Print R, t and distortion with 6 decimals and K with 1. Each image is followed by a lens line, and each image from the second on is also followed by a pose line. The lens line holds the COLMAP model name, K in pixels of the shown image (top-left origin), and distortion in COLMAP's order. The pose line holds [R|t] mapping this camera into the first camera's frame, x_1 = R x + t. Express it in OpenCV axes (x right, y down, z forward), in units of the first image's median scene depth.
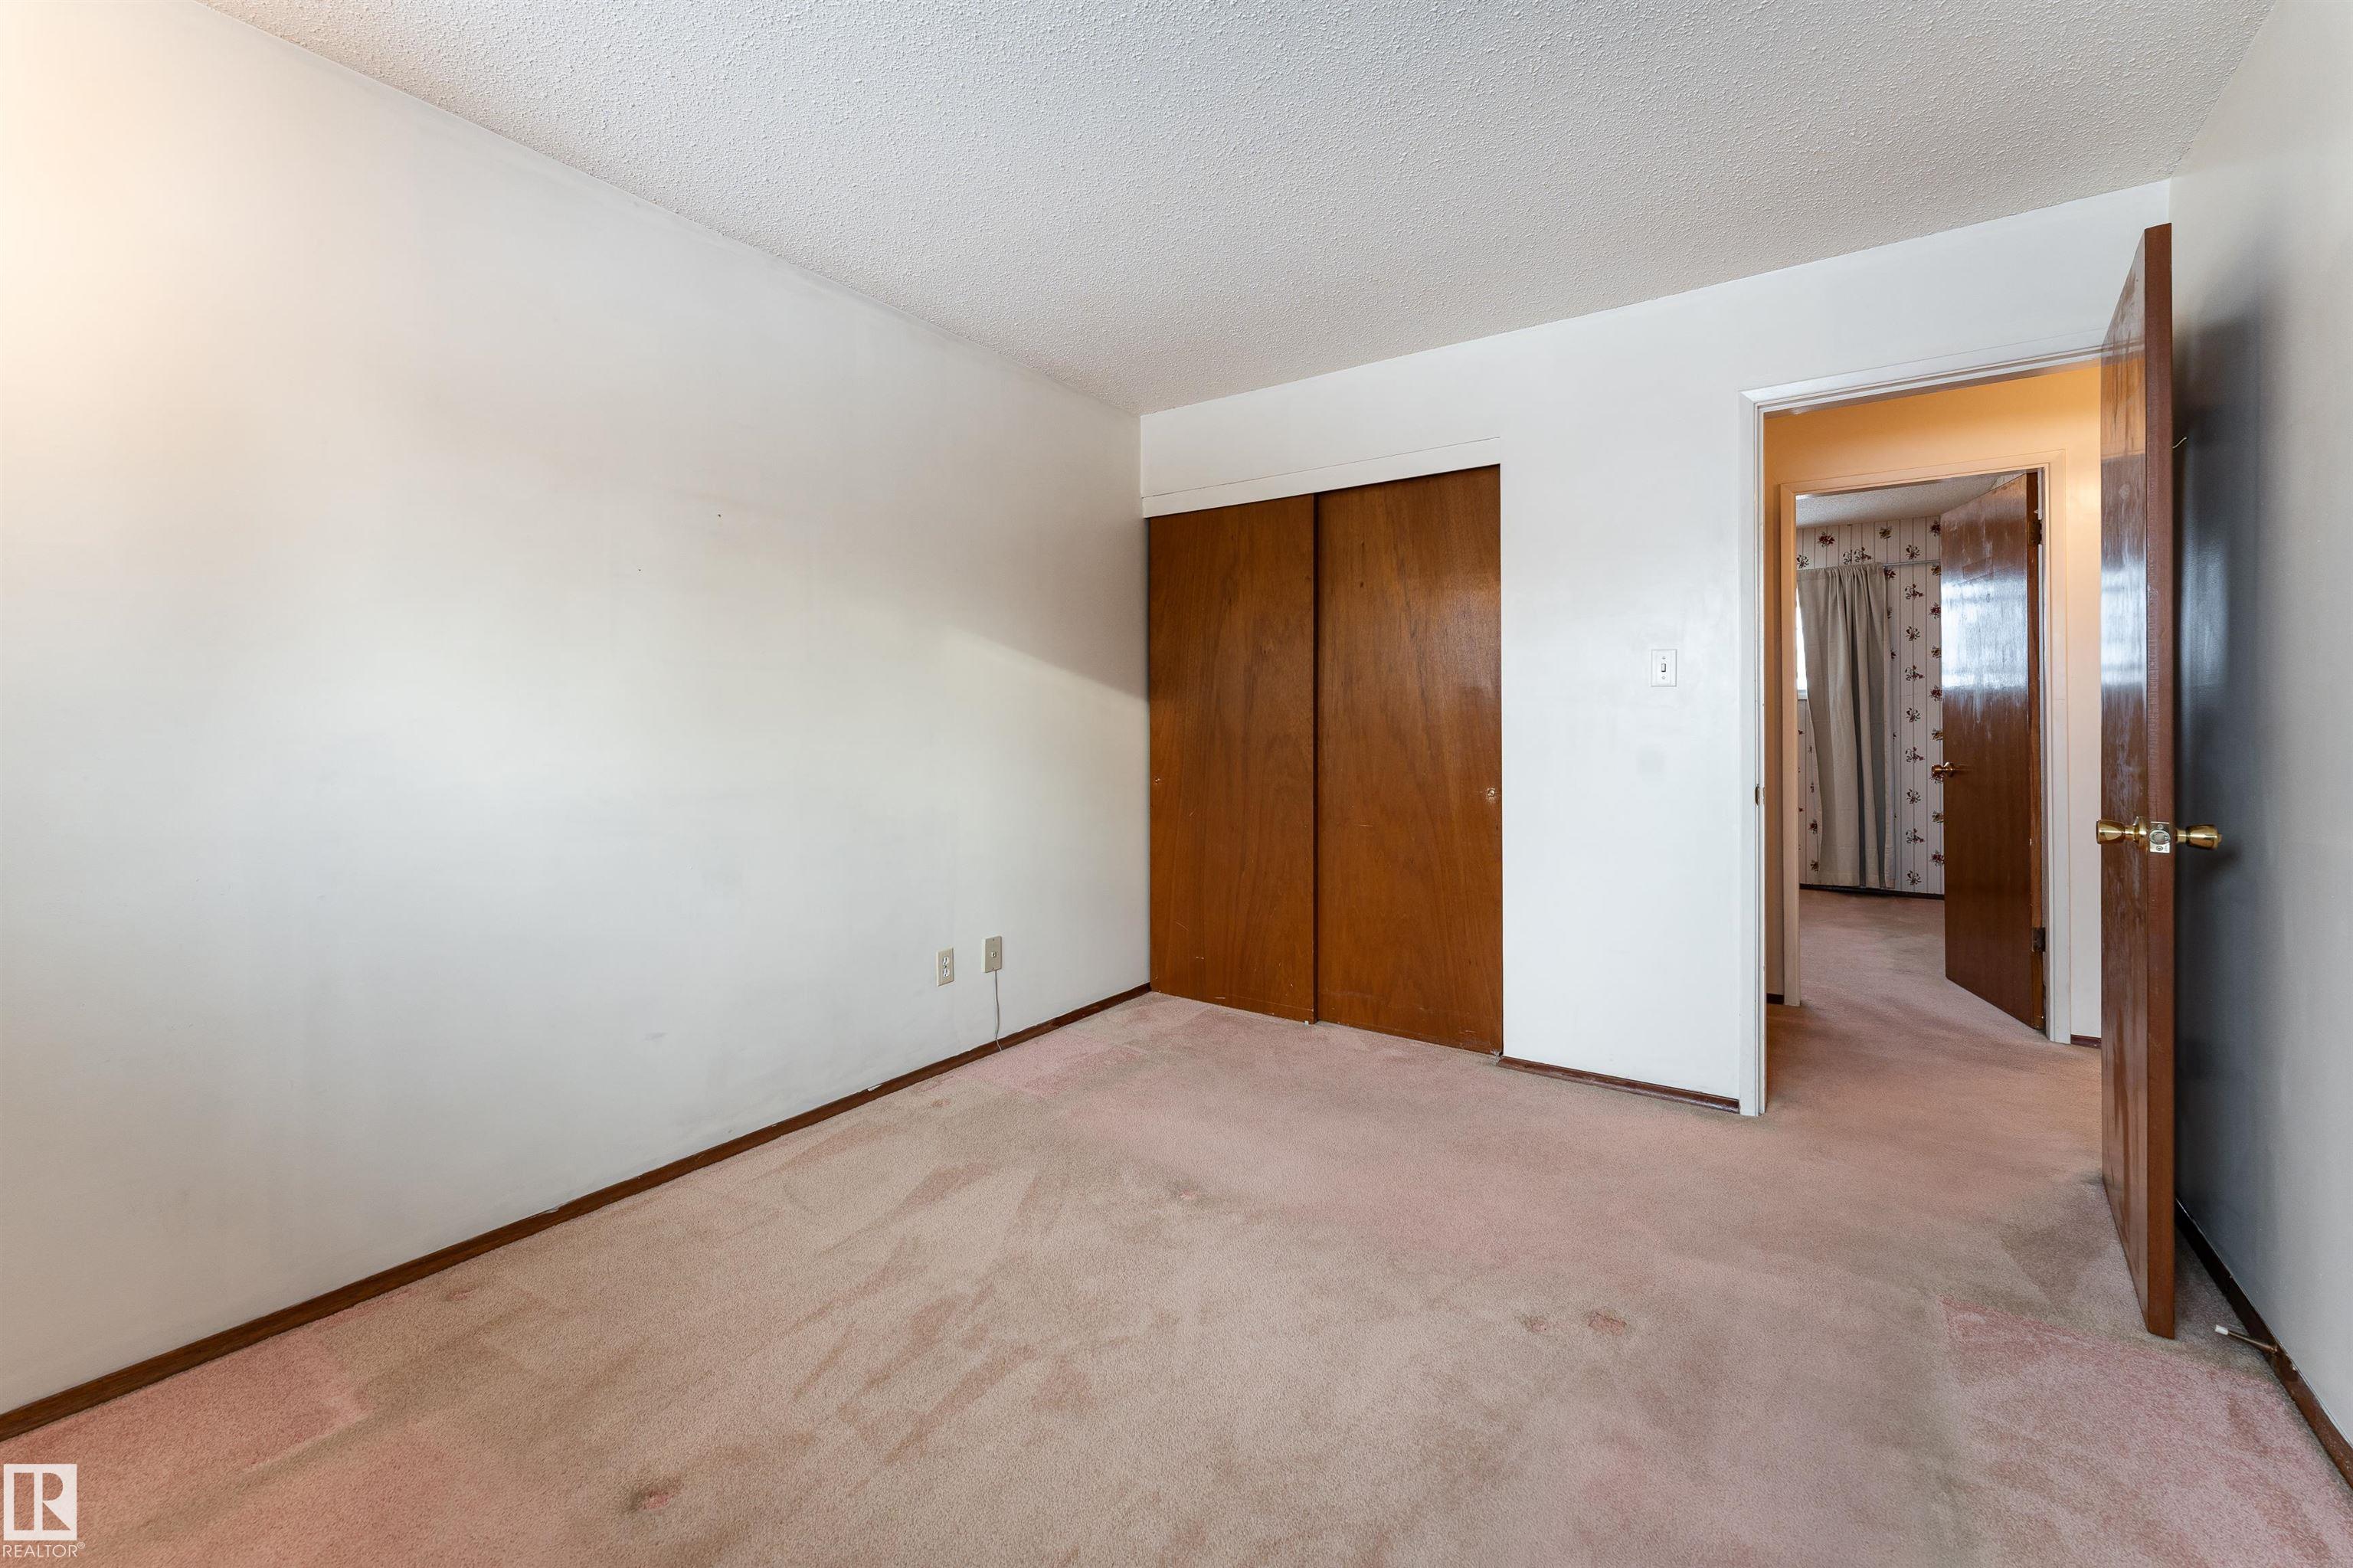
lens RADIAL K [[970.5, 0, 1175.3], [0, 970.5, 708.2], [0, 0, 1]] dist [0.000331, 0.000194]
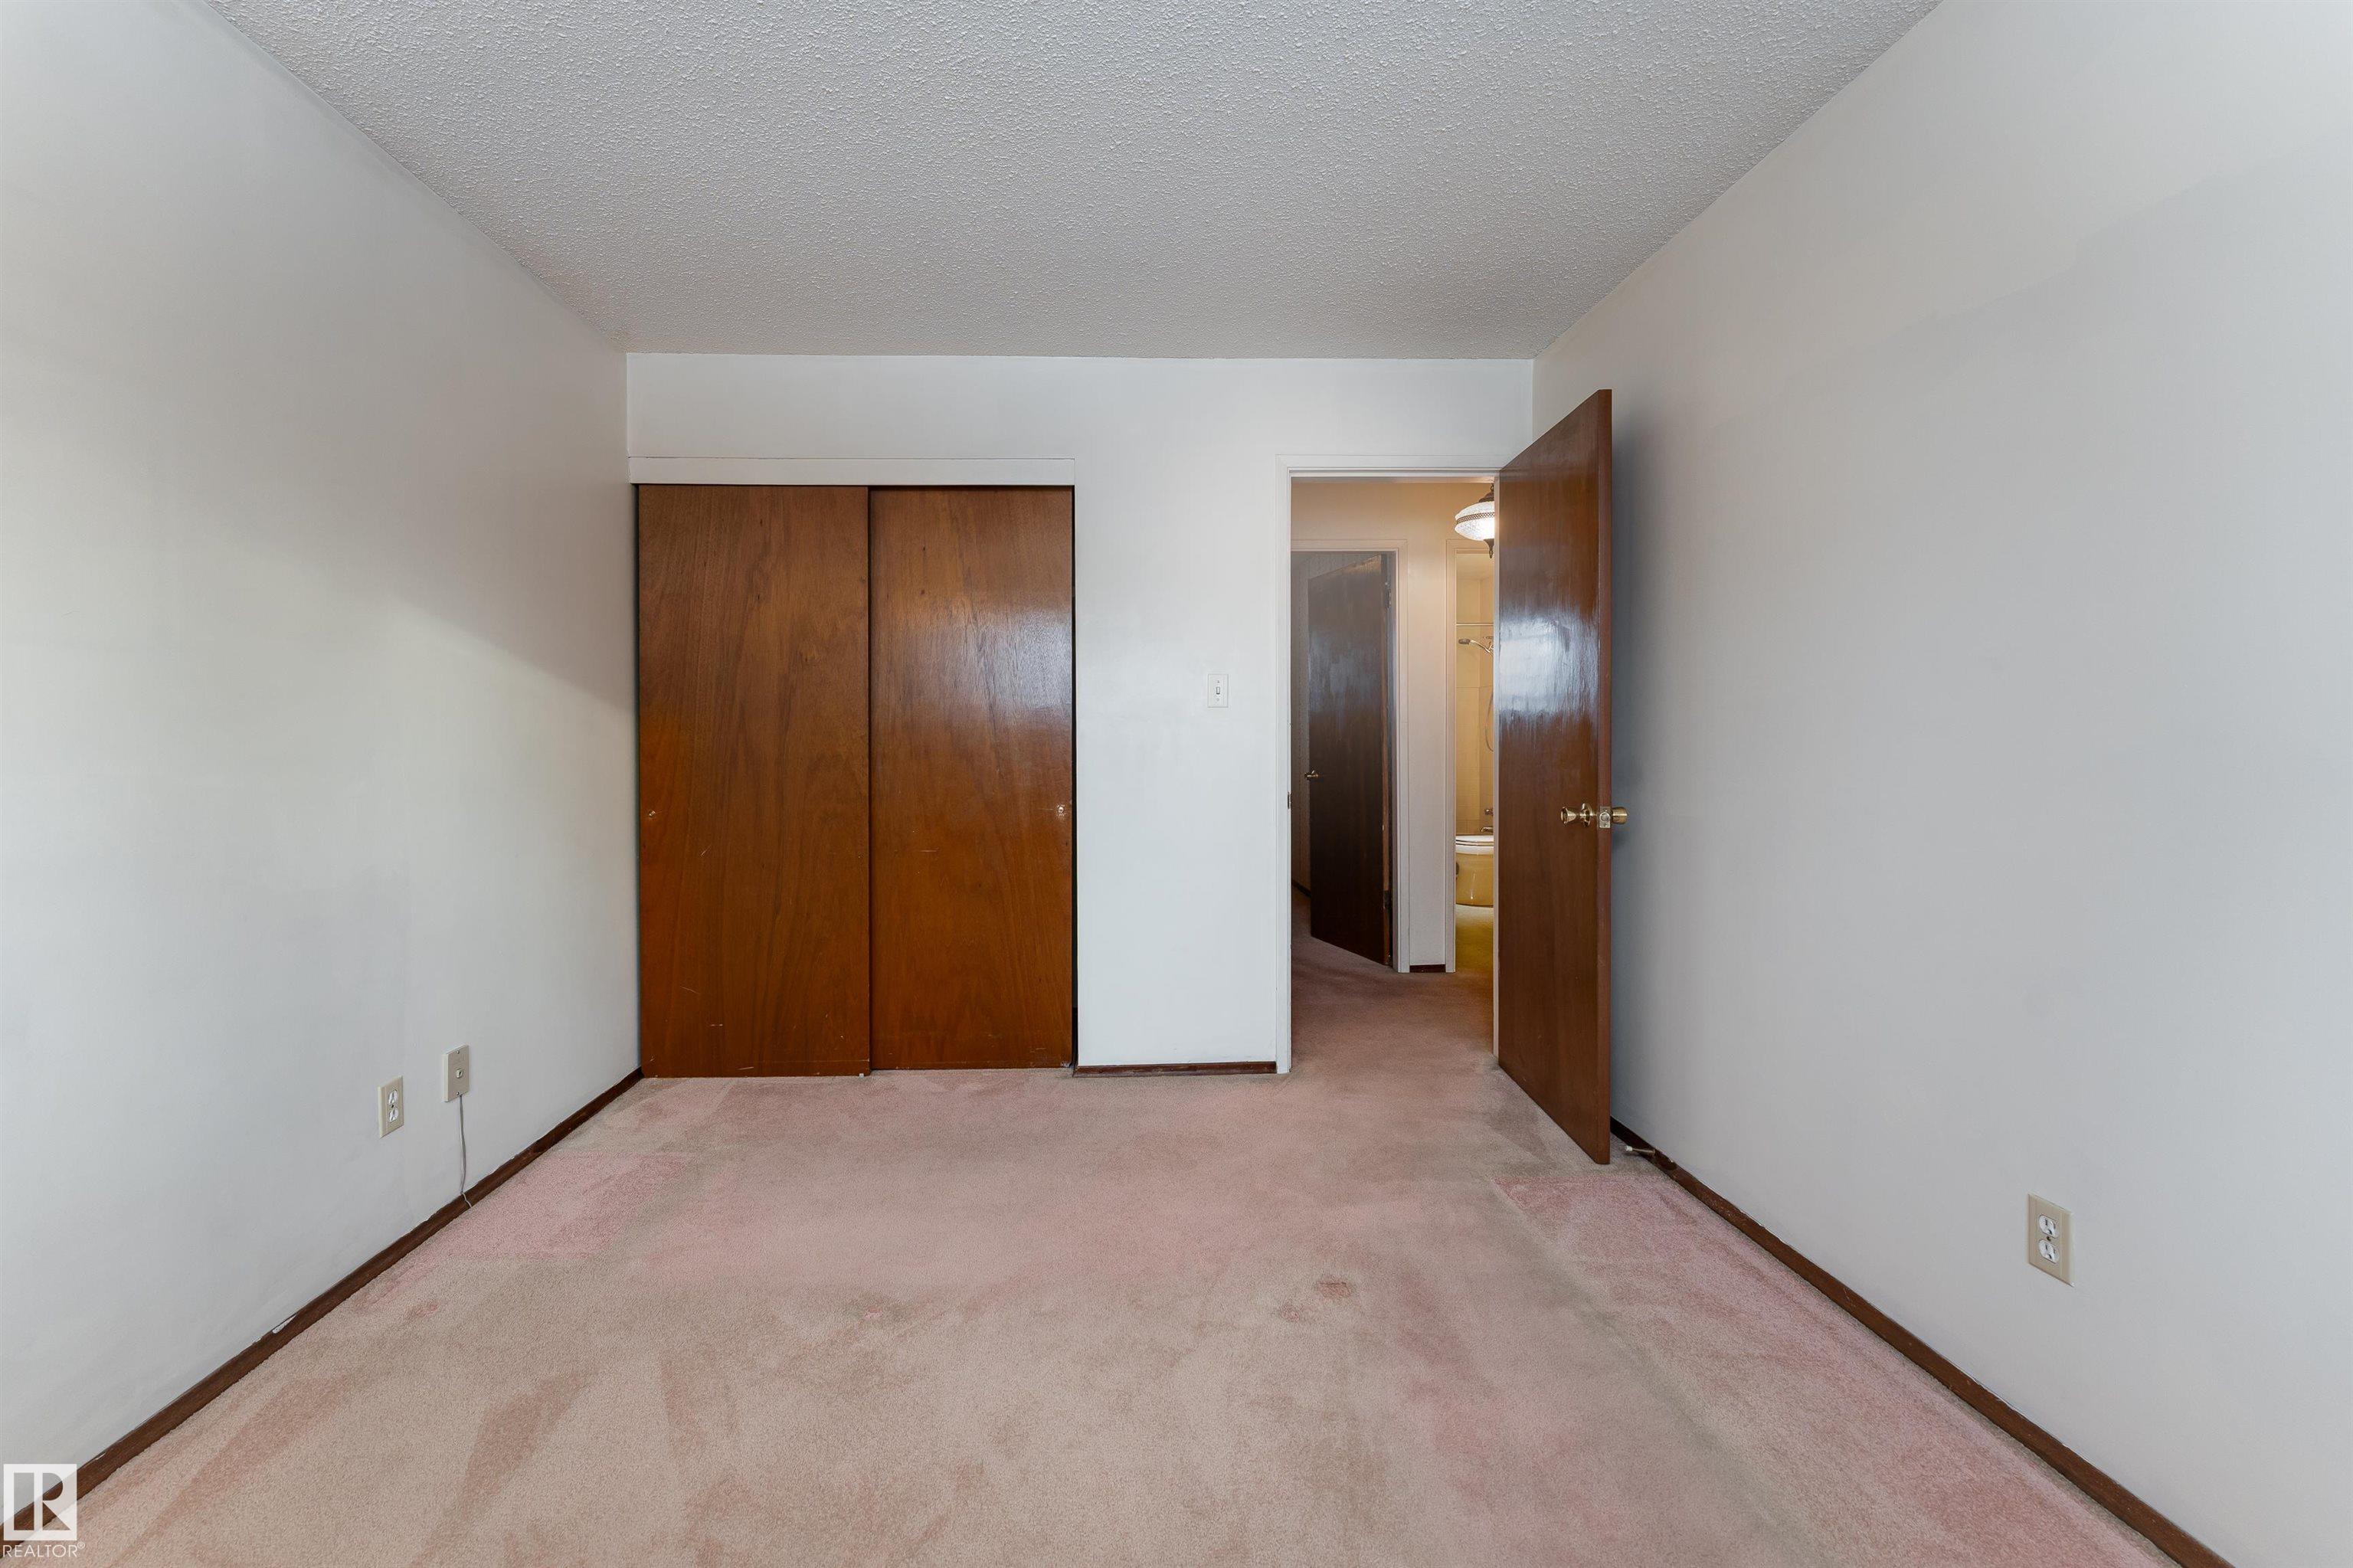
lens RADIAL K [[956.6, 0, 1173.3], [0, 956.6, 738.8], [0, 0, 1]] dist [0.001317, 0.000057]
pose [[0.799762, -0.002027, 0.600313, -0.194245], [-0.004683, 0.999943, 0.009615, 0.003538], [-0.600299, -0.010501, 0.799707, 0.144277]]
